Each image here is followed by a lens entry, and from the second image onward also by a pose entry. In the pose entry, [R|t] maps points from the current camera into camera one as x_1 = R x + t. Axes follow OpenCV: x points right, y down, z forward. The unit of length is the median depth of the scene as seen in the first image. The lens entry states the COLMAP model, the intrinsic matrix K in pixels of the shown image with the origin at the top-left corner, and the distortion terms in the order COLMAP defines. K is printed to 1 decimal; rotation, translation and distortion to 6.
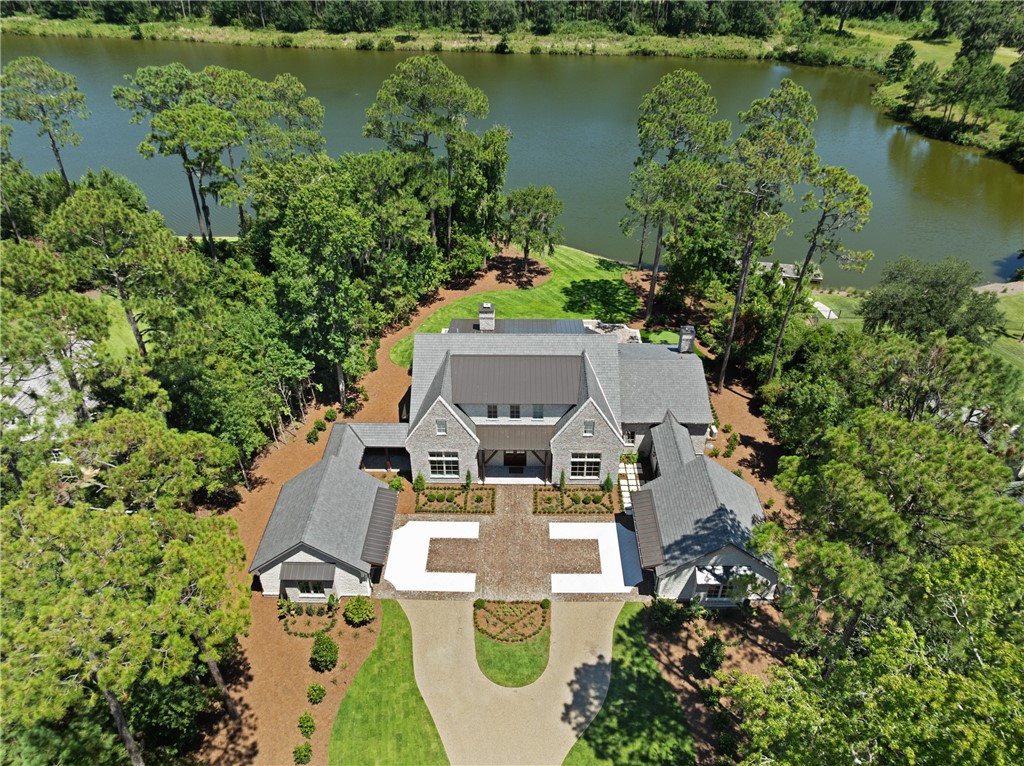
lens RADIAL K [[718.3, 0, 512.0], [0, 718.3, 383.0], [0, 0, 1]] dist [-0.032840, -0.001663]
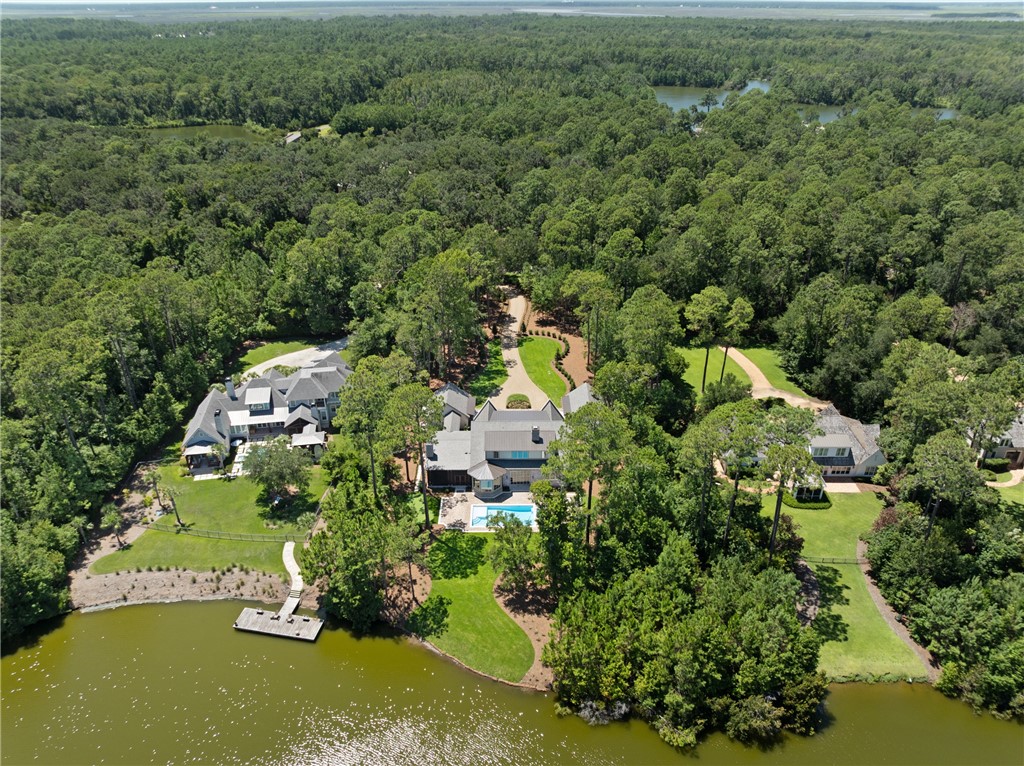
lens RADIAL K [[718.3, 0, 512.0], [0, 718.3, 383.0], [0, 0, 1]] dist [-0.010991, -0.000757]
pose [[-0.999781, 0.011467, -0.017517, 0.066040], [-0.010454, 0.451491, 0.892214, -2.010711], [0.018140, 0.892202, -0.451273, 1.879453]]
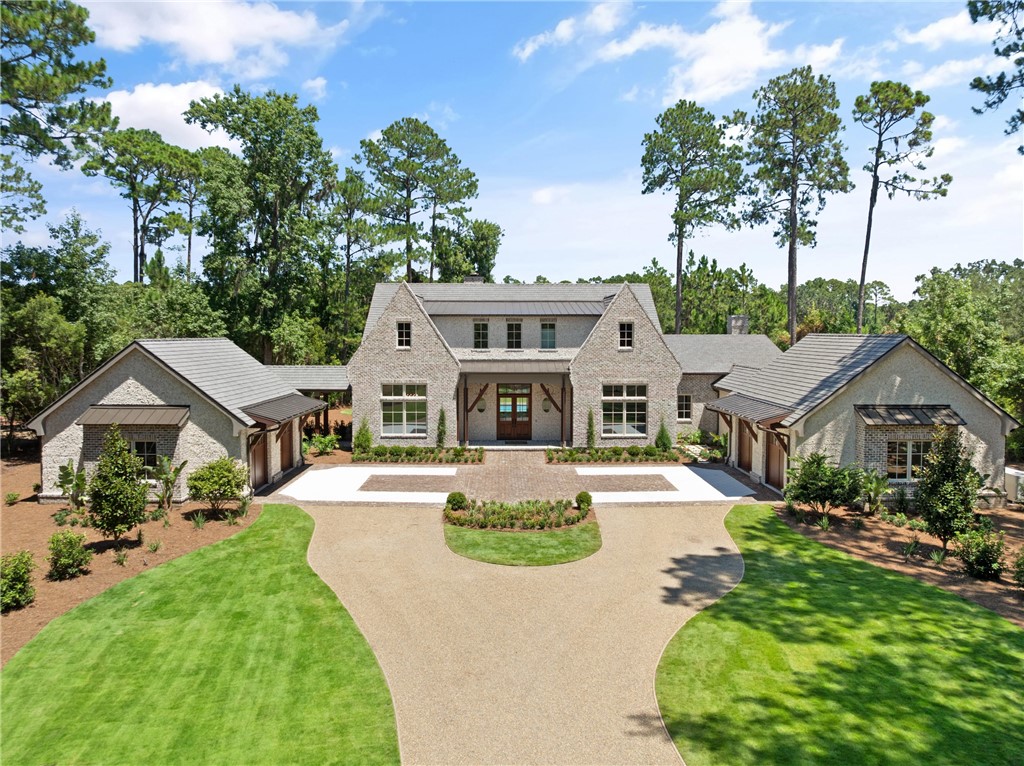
lens RADIAL K [[730.2, 0, 511.4], [0, 730.2, 353.5], [0, 0, 1]] dist [-0.020303, 0.001137]
pose [[0.999658, 0.003084, 0.025979, -0.015912], [0.011633, 0.837065, -0.546979, 0.417530], [-0.023433, 0.547094, 0.836743, 0.414791]]
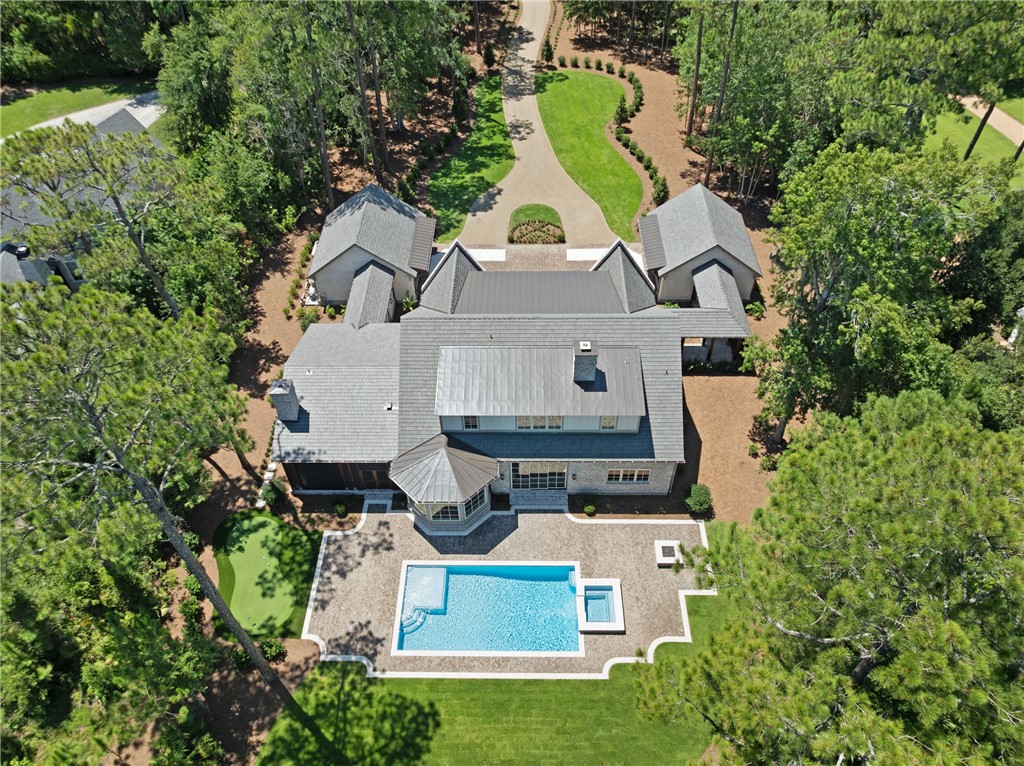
lens RADIAL K [[742.4, 0, 512.0], [0, 742.4, 383.0], [0, 0, 1]] dist [-0.031453, 0.004274]
pose [[-0.999885, 0.011934, 0.009319, 0.029508], [0.010974, 0.147106, 0.989060, -0.816868], [0.010433, 0.989049, -0.147220, 1.203557]]
